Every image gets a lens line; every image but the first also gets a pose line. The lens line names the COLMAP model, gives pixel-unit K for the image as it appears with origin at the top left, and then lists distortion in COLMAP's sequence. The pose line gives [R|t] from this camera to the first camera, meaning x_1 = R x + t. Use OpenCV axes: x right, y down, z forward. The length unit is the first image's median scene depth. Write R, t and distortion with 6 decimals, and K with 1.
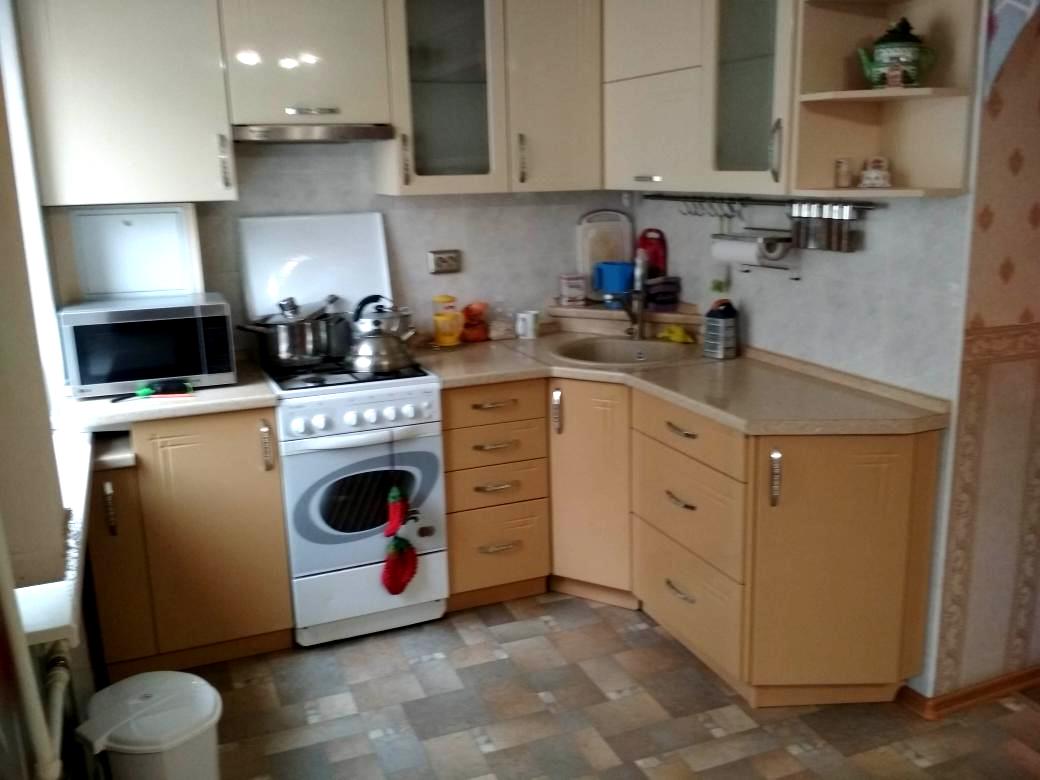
lens RADIAL K [[928.8, 0, 520.0], [0, 928.8, 390.0], [0, 0, 1]] dist [0.108980, -0.215232]
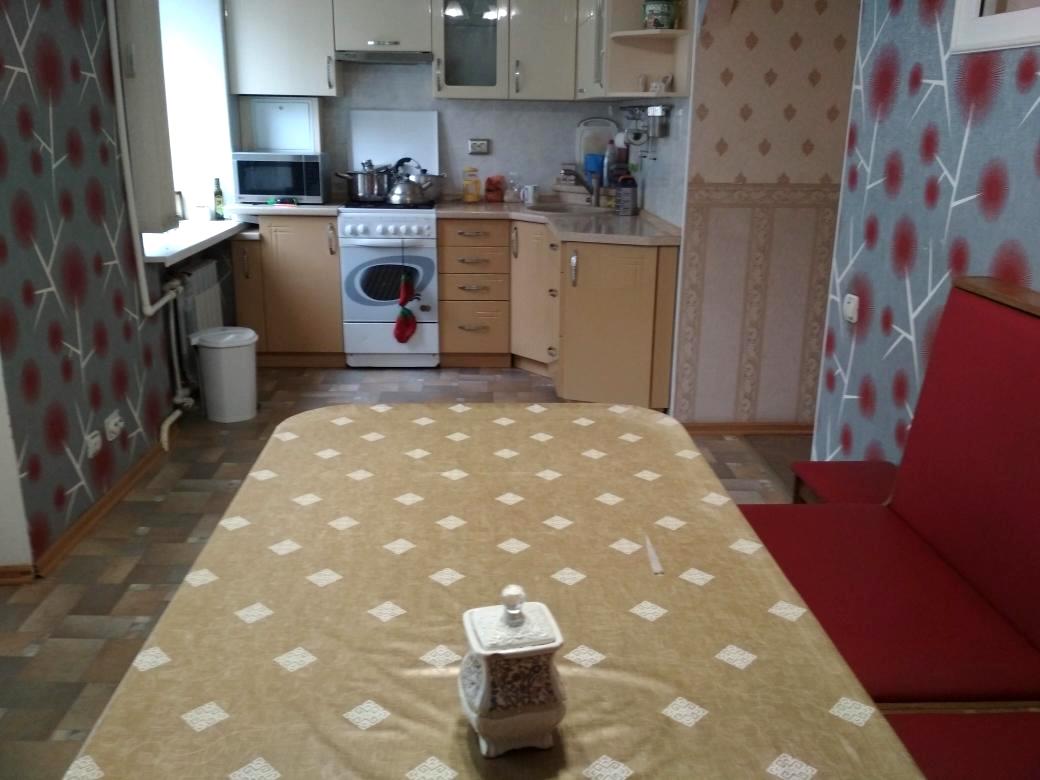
lens RADIAL K [[928.8, 0, 520.0], [0, 928.8, 390.0], [0, 0, 1]] dist [0.108980, -0.215232]
pose [[0.940878, 0.125853, -0.314499, 0.597692], [-0.110391, 0.991656, 0.066577, 0.170925], [0.320254, -0.027923, 0.946920, -0.502327]]
